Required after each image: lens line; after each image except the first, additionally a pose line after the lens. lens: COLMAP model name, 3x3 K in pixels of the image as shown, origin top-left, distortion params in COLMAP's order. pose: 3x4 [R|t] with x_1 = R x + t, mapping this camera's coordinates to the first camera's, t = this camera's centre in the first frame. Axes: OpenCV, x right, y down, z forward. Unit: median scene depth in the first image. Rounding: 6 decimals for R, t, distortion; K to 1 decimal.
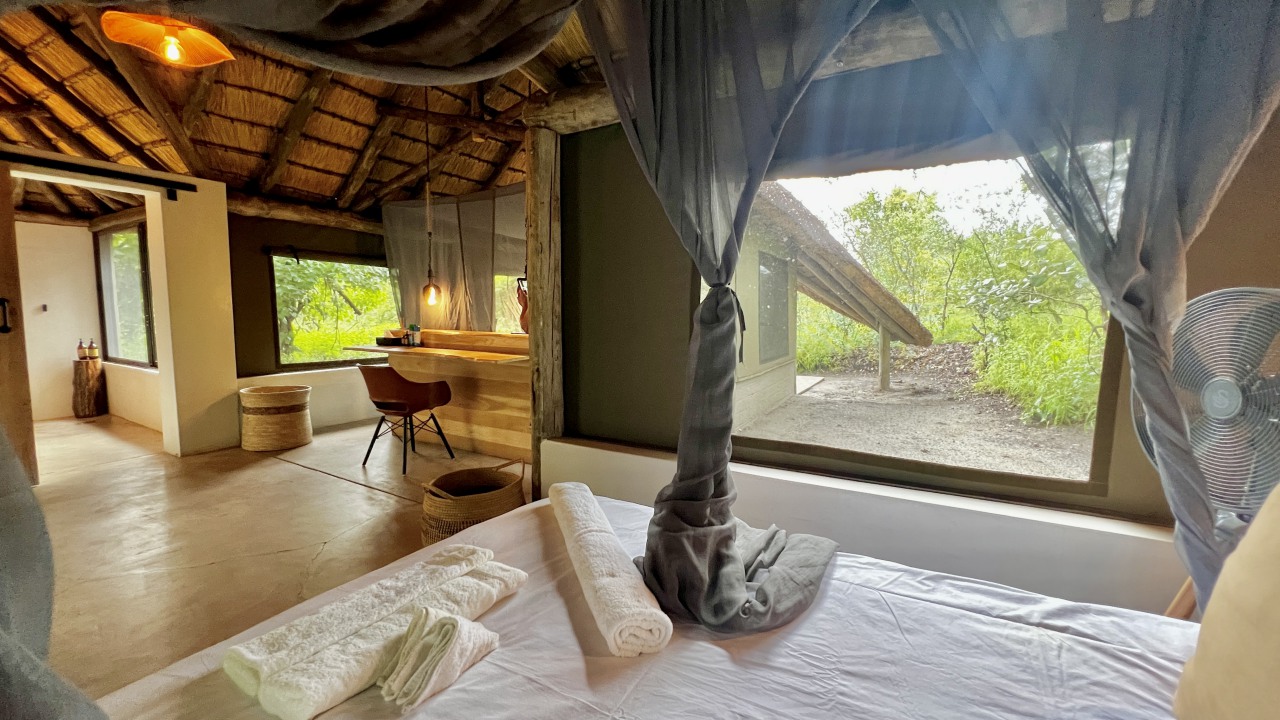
lens RADIAL K [[518.5, 0, 639.1], [0, 518.5, 358.2], [0, 0, 1]] dist [0.001670, 0.000018]
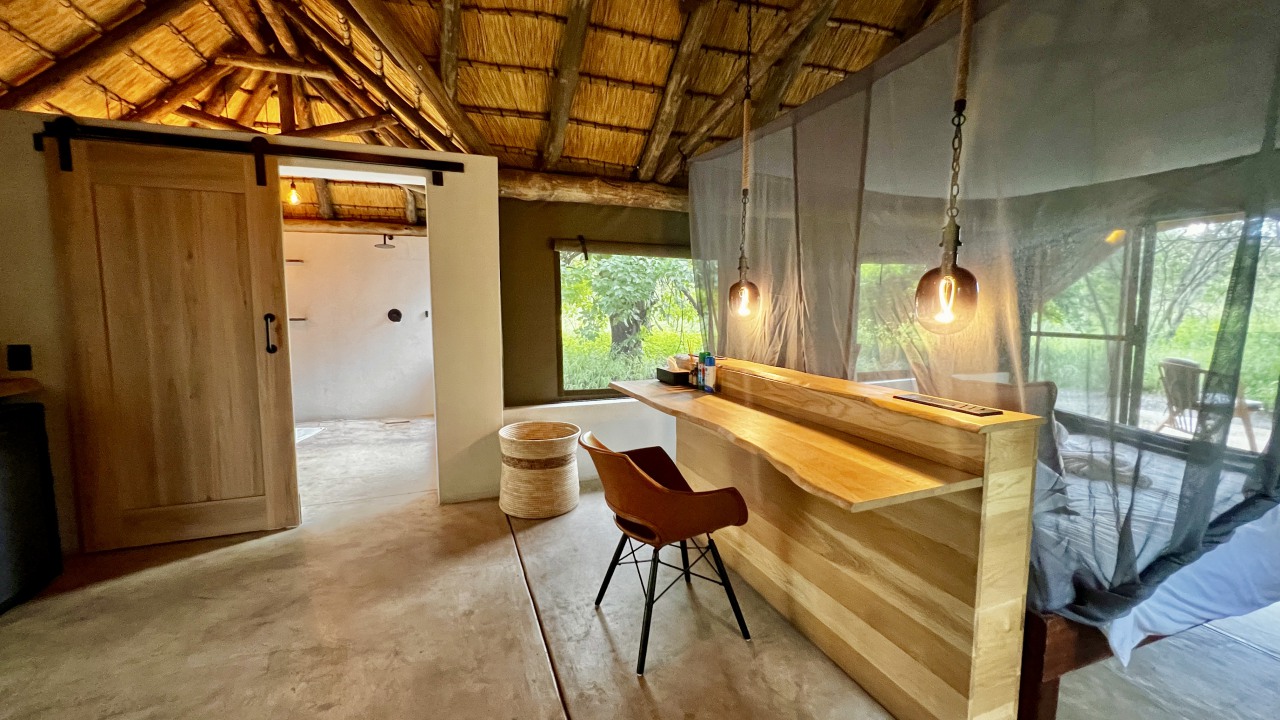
lens RADIAL K [[518.5, 0, 635.6], [0, 518.5, 355.1], [0, 0, 1]] dist [0.001670, 0.000018]
pose [[0.783632, 0.058963, -0.618421, -0.136966], [-0.053467, 0.998193, 0.027422, -0.072660], [0.618921, 0.011577, 0.785368, 0.487369]]
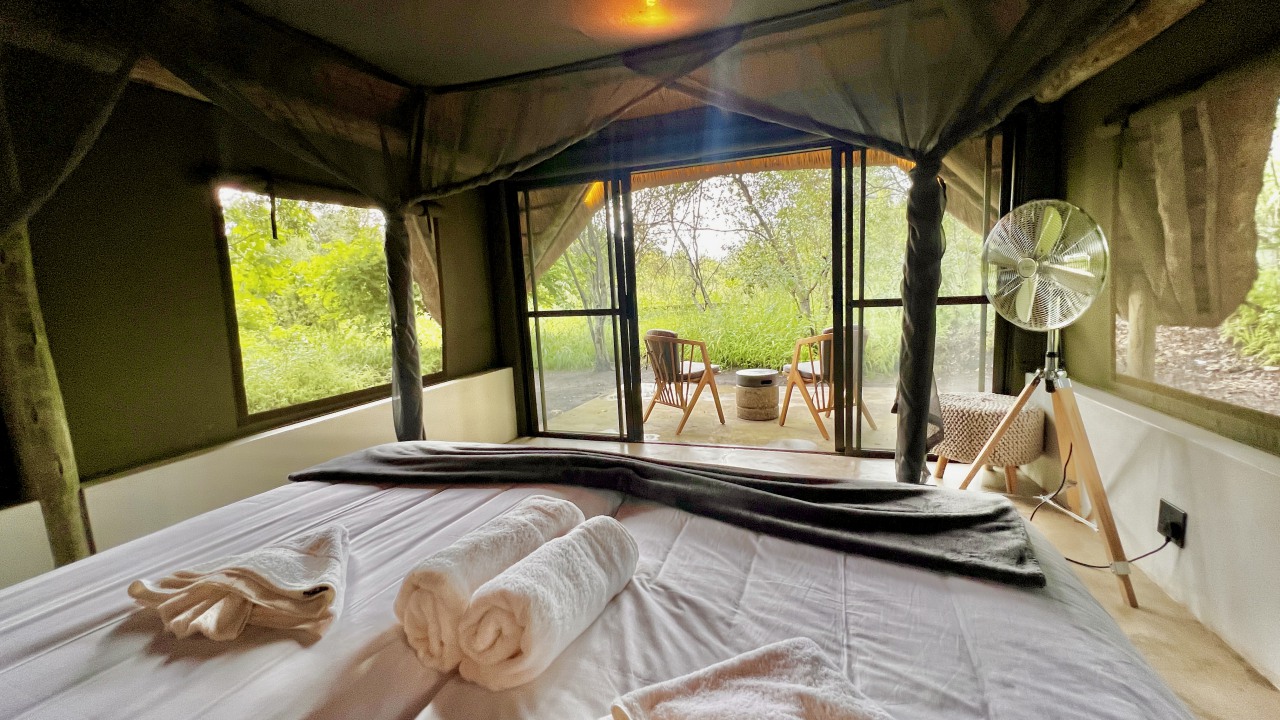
lens RADIAL K [[518.5, 0, 643.0], [0, 518.5, 358.0], [0, 0, 1]] dist [0.001670, 0.000018]
pose [[0.978912, -0.066129, 0.193281, -0.139926], [0.060887, 0.997601, 0.032947, -0.073829], [-0.194996, -0.020484, 0.980590, 0.616620]]
